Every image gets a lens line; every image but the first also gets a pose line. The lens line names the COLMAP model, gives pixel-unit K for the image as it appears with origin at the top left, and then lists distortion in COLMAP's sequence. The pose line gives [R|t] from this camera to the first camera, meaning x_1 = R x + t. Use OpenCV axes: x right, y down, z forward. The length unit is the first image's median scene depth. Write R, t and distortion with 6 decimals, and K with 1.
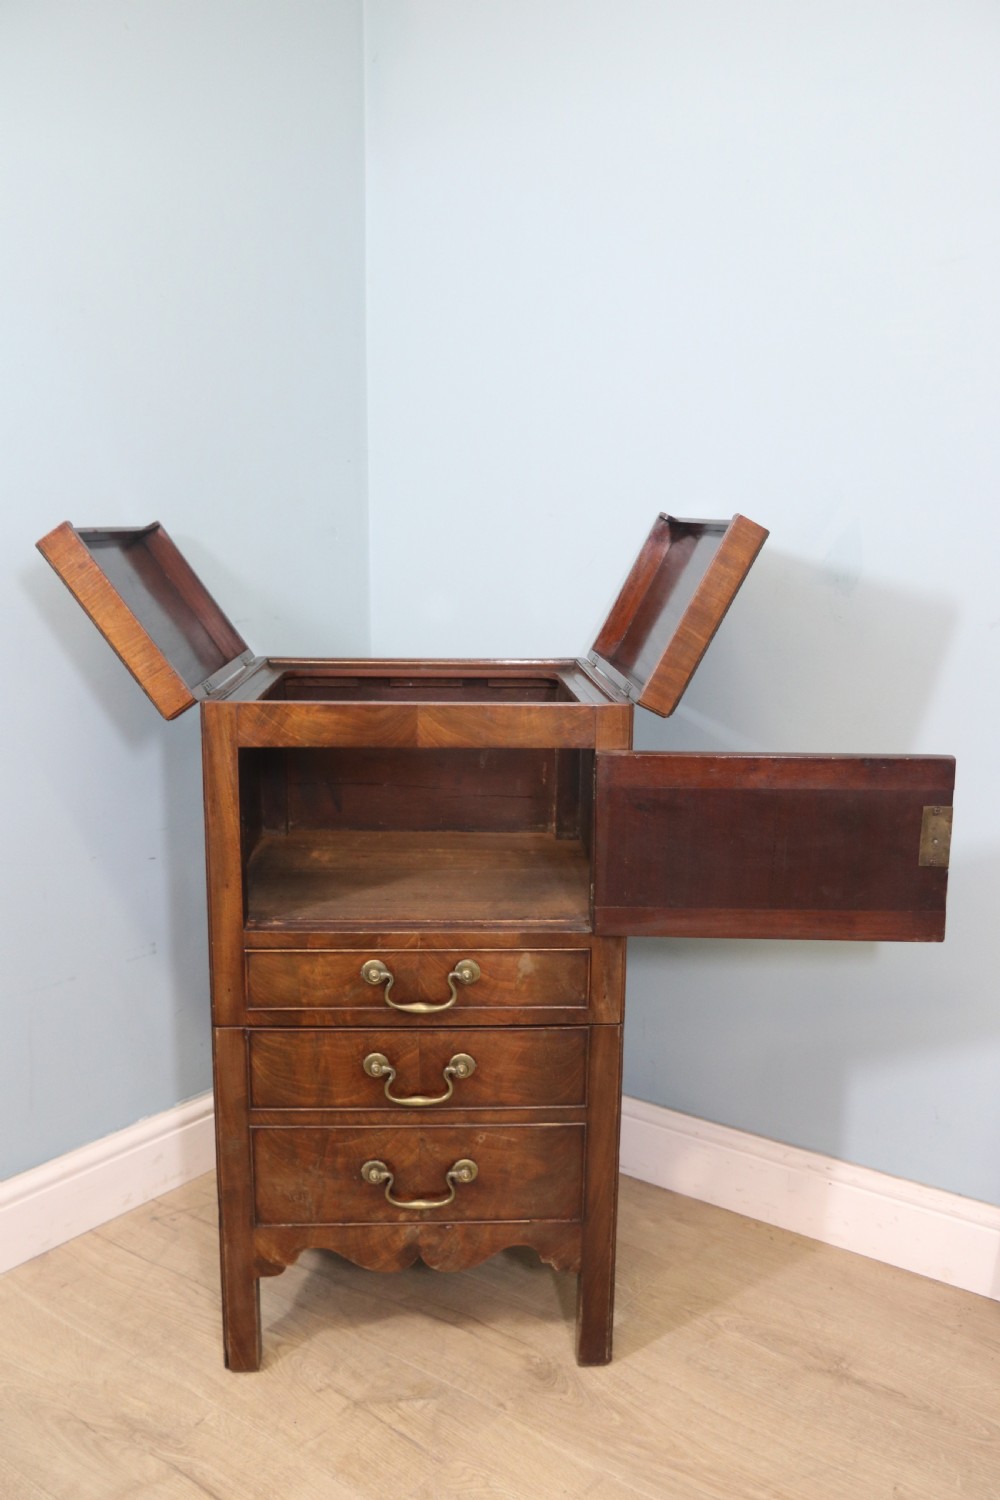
lens RADIAL K [[1295.2, 0, 498.2], [0, 1295.2, 754.6], [0, 0, 1]] dist [-0.146660, 0.158992]
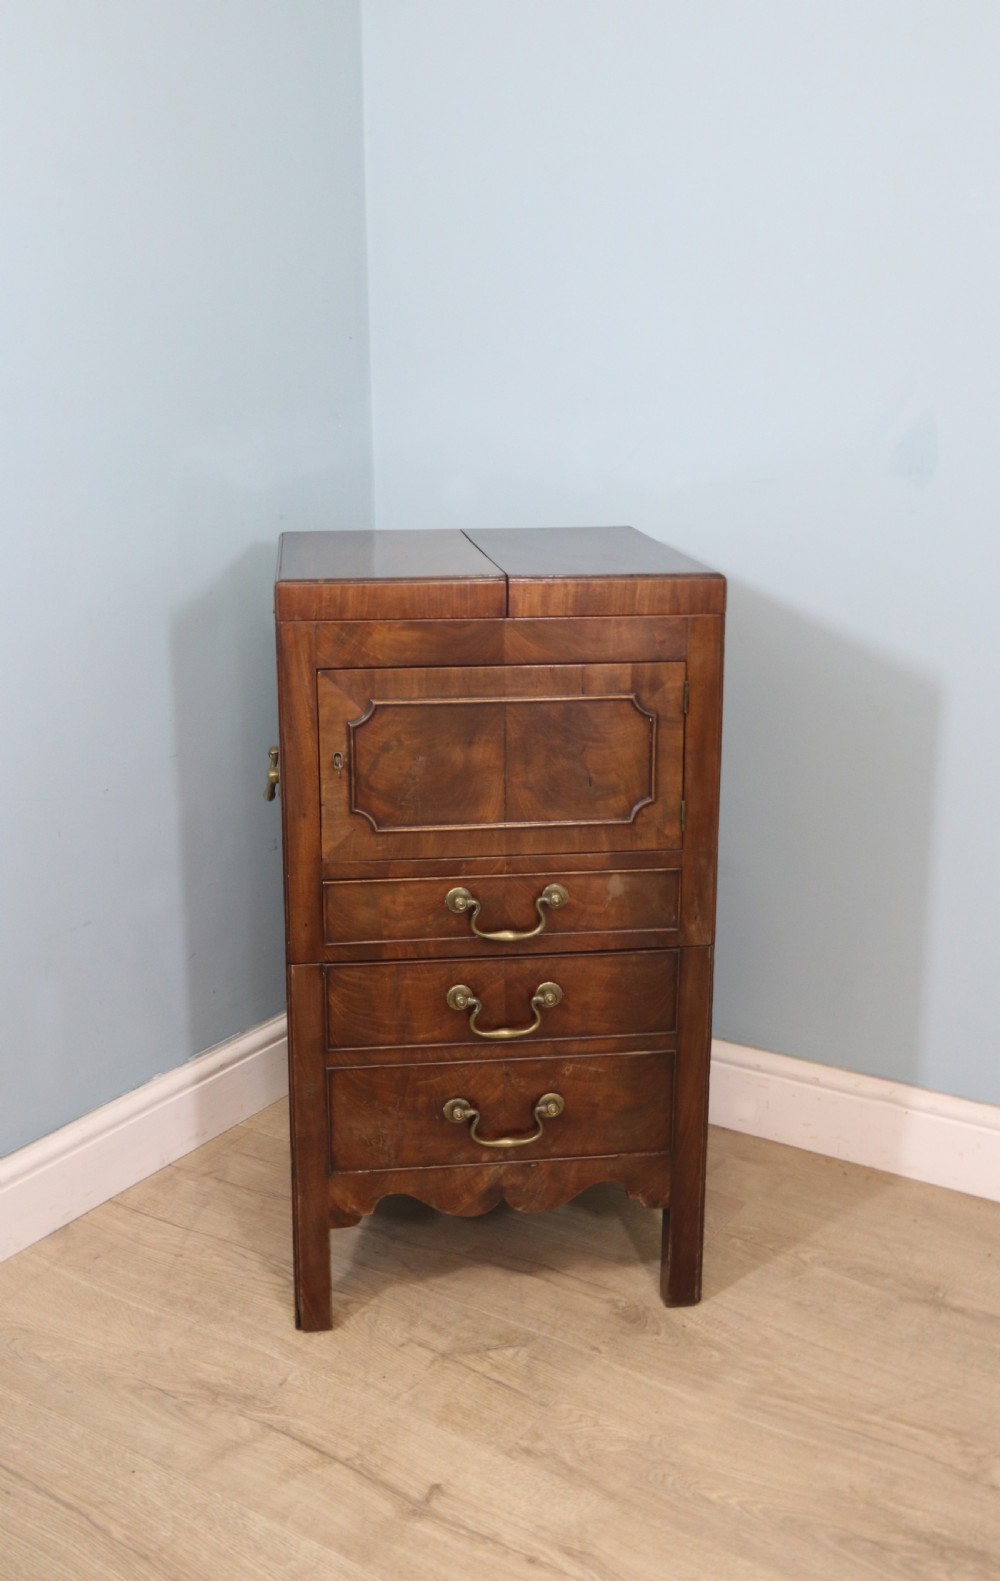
lens RADIAL K [[1591.7, 0, 484.8], [0, 1591.7, 718.4], [0, 0, 1]] dist [-0.085069, 0.134864]
pose [[0.997615, -0.025628, 0.064087, -0.146431], [0.022674, 0.998665, 0.046402, -0.019487], [-0.065191, -0.044838, 0.996865, -0.167877]]
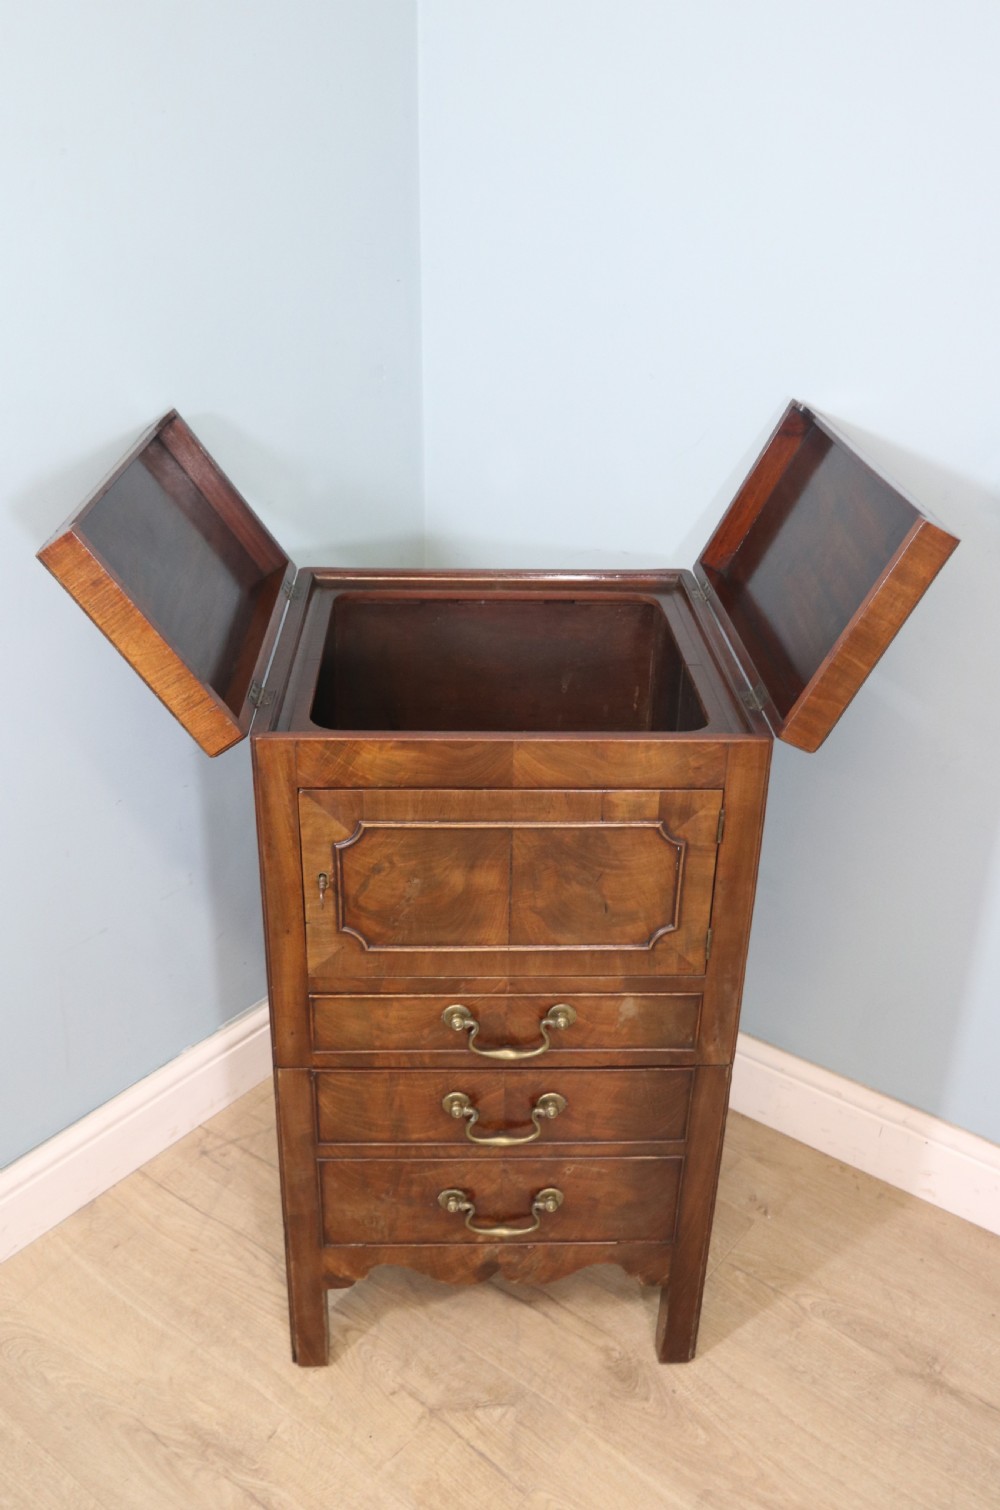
lens RADIAL K [[1365.5, 0, 479.3], [0, 1365.5, 732.7], [0, 0, 1]] dist [-0.130934, 0.159482]
pose [[0.999680, 0.014578, -0.020690, -0.063072], [-0.008512, 0.963502, 0.267567, -0.262917], [0.023835, -0.267305, 0.963317, 0.153616]]
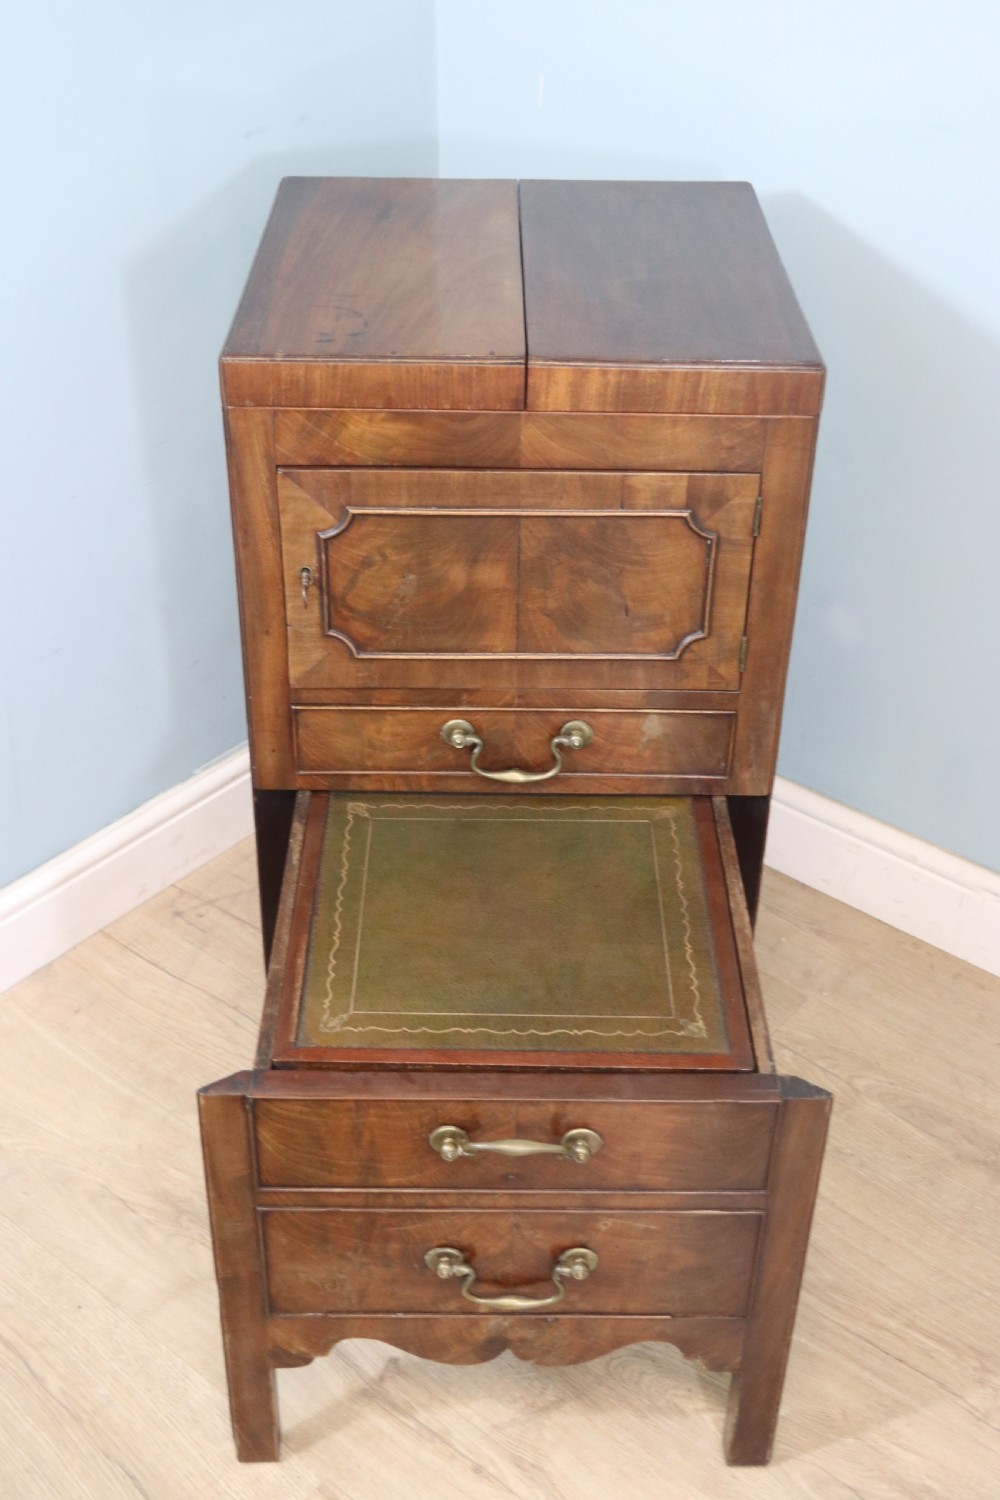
lens RADIAL K [[1748.2, 0, 499.6], [0, 1748.2, 742.9], [0, 0, 1]] dist [-0.000813, 0.045234]
pose [[0.998759, 0.032692, -0.037565, -0.029945], [-0.014358, 0.911350, 0.411382, -0.260190], [0.047684, -0.410332, 0.910689, 0.027643]]
